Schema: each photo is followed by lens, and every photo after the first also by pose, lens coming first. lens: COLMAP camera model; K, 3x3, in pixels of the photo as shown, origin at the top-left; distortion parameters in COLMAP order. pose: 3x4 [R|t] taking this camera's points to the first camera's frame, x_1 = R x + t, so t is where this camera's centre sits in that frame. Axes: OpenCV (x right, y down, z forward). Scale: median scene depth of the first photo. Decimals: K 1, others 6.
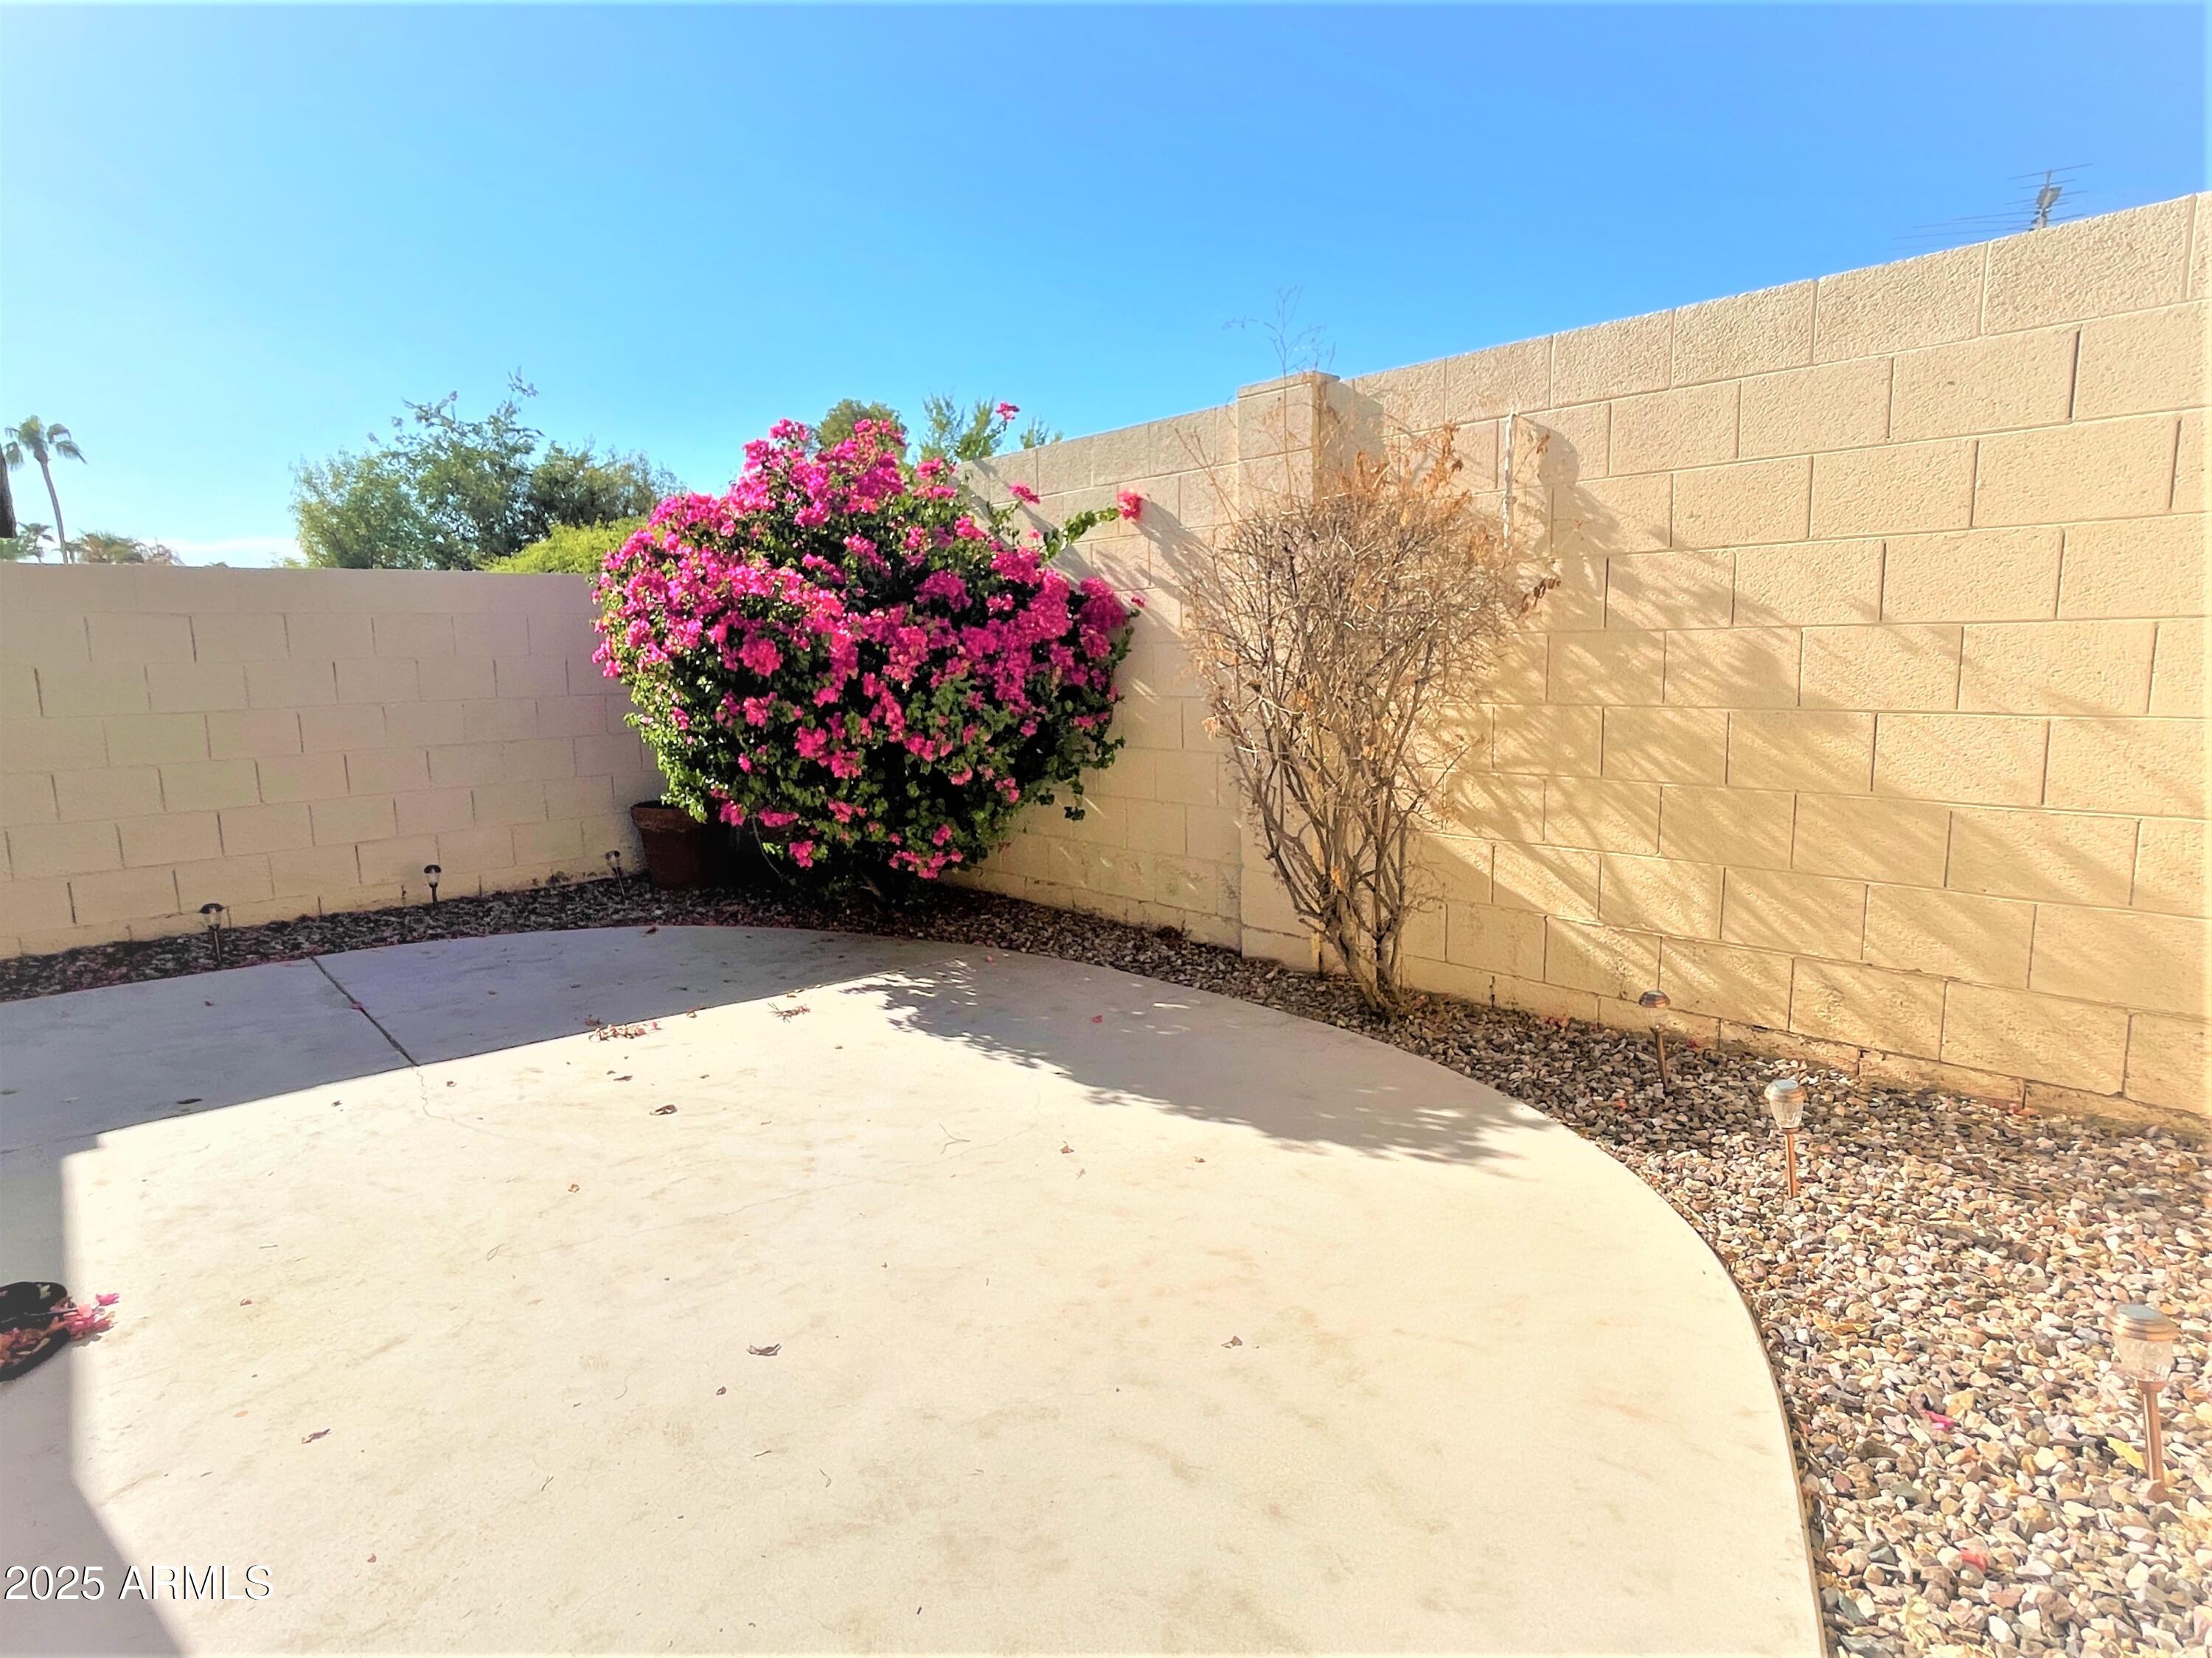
lens RADIAL K [[1155.8, 0, 1088.5], [0, 1155.8, 828.3], [0, 0, 1]] dist [-0.006505, 0.002333]
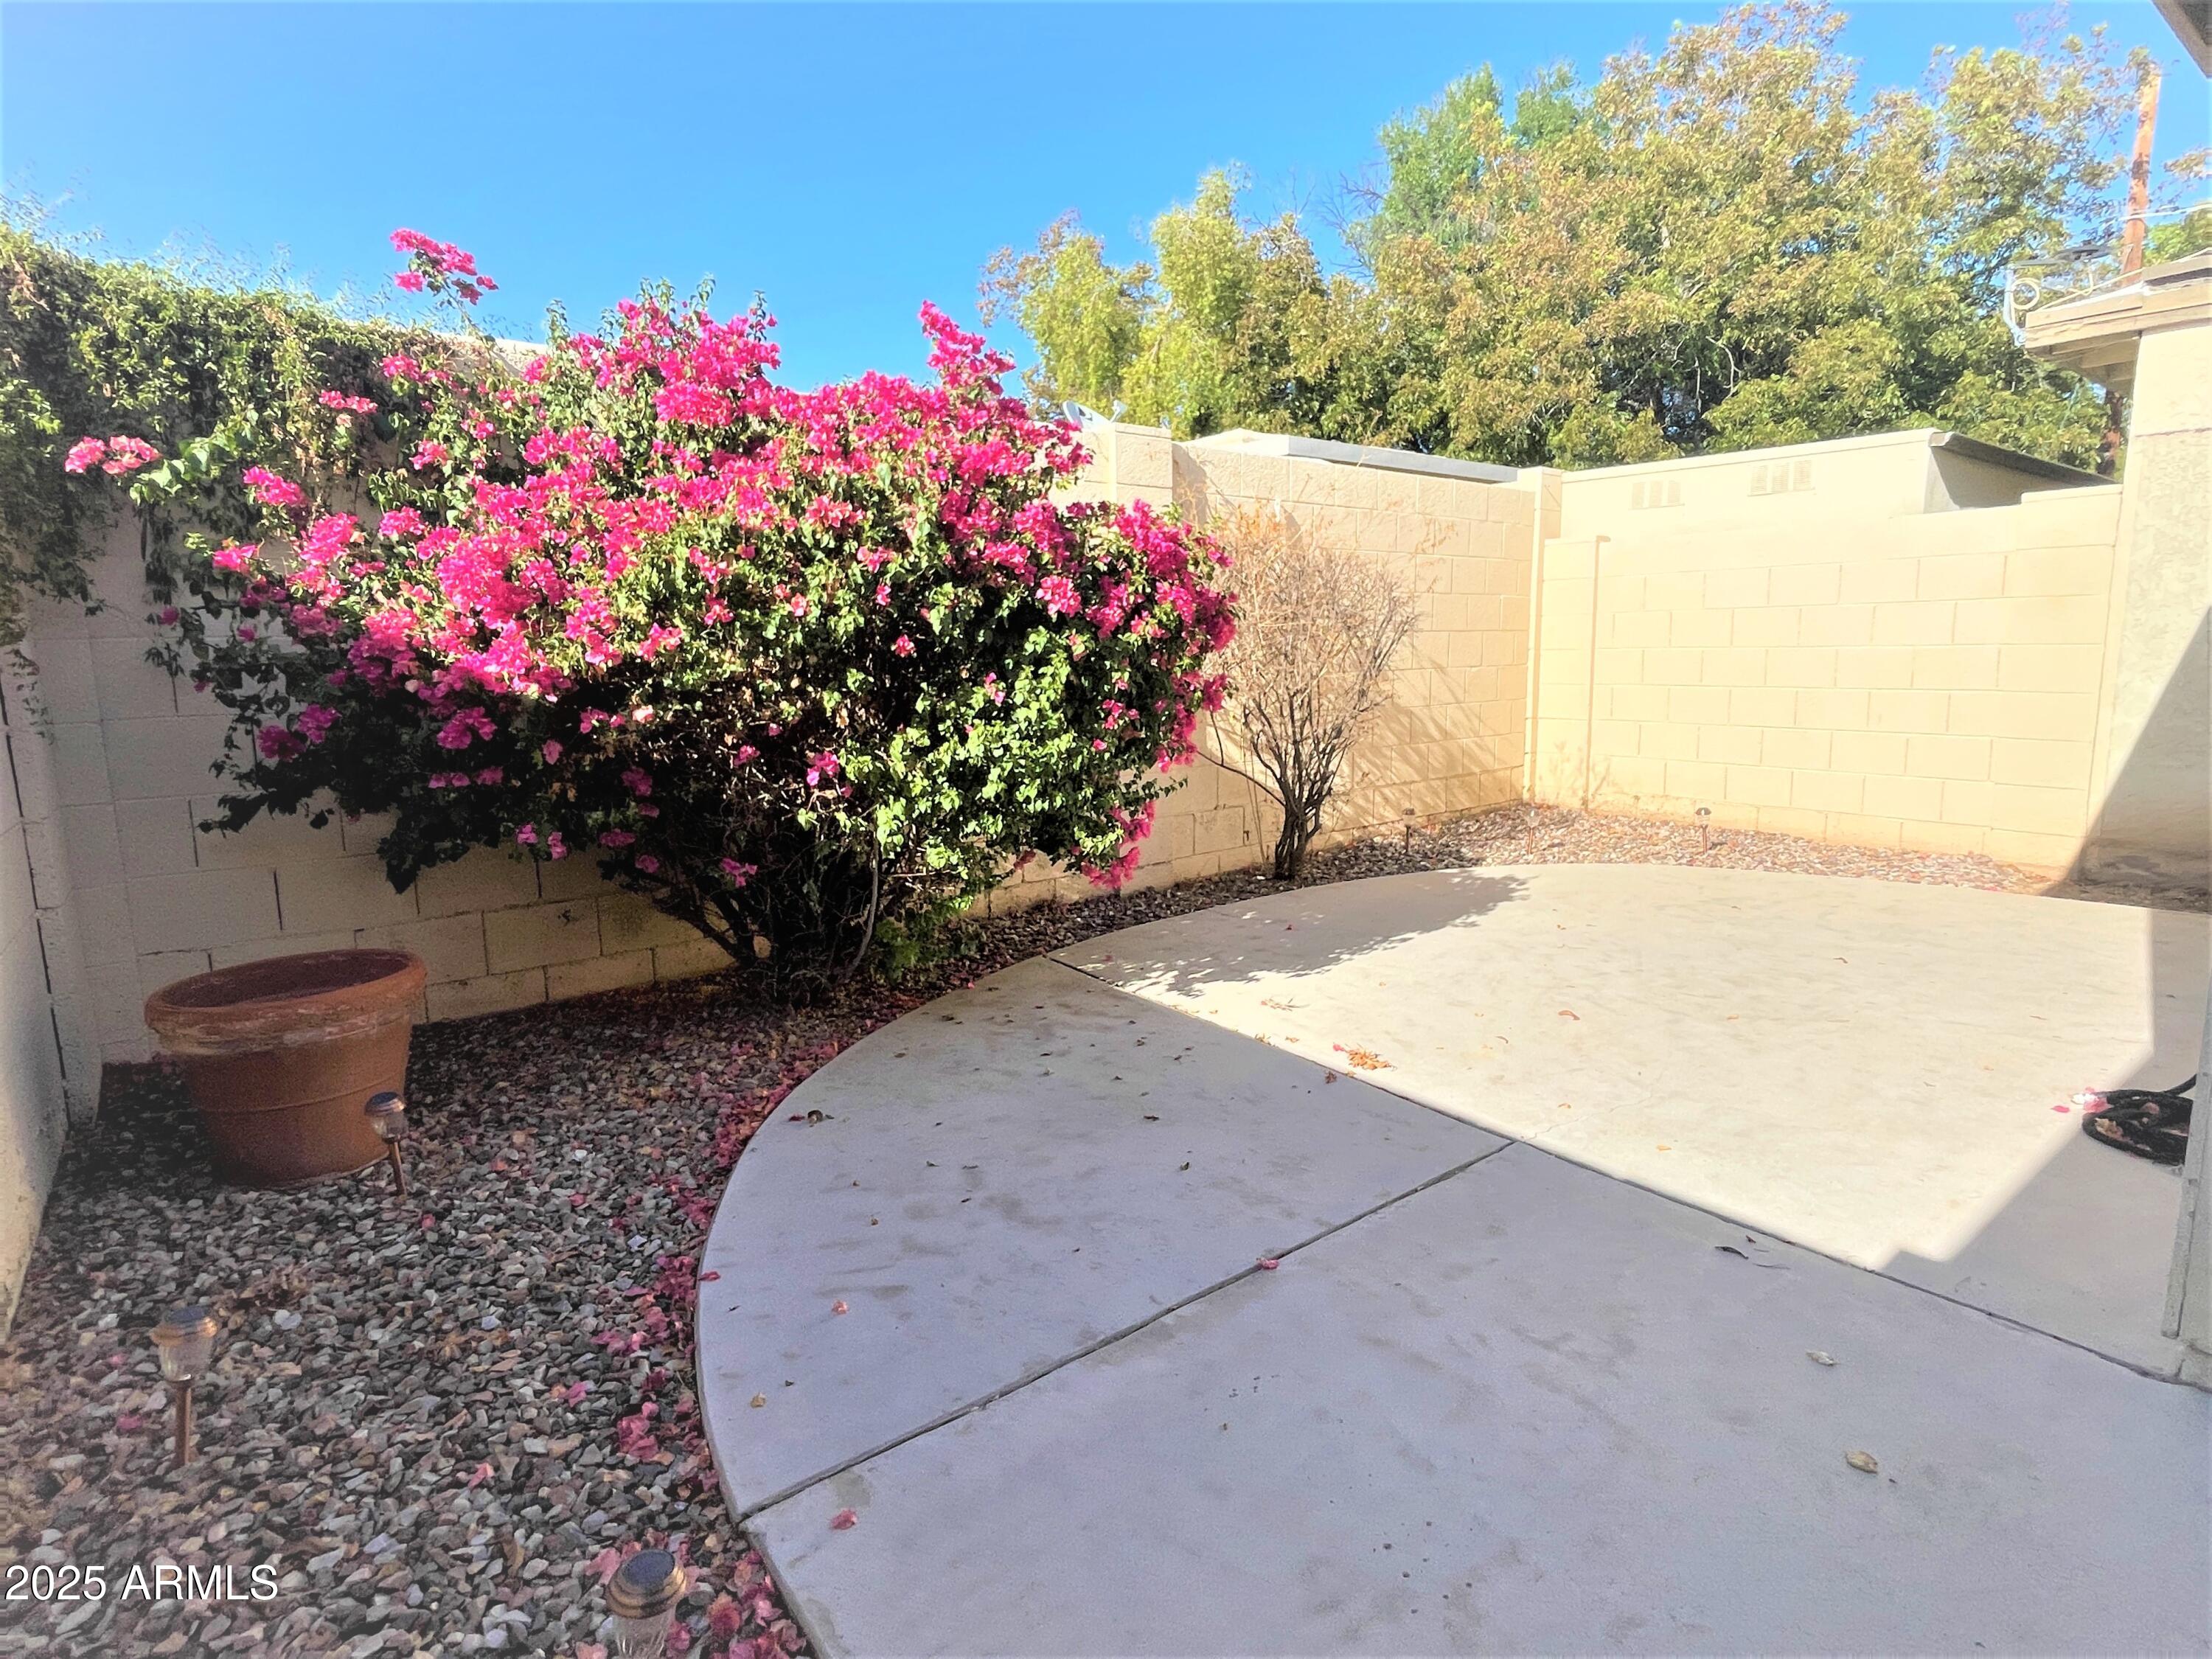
lens RADIAL K [[1155.9, 0, 1093.0], [0, 1155.9, 828.3], [0, 0, 1]] dist [-0.006505, 0.002333]
pose [[0.076450, -0.133900, 0.988042, -1.111451], [0.167188, 0.978633, 0.119689, -0.113066], [-0.982957, 0.156038, 0.097203, 0.973706]]
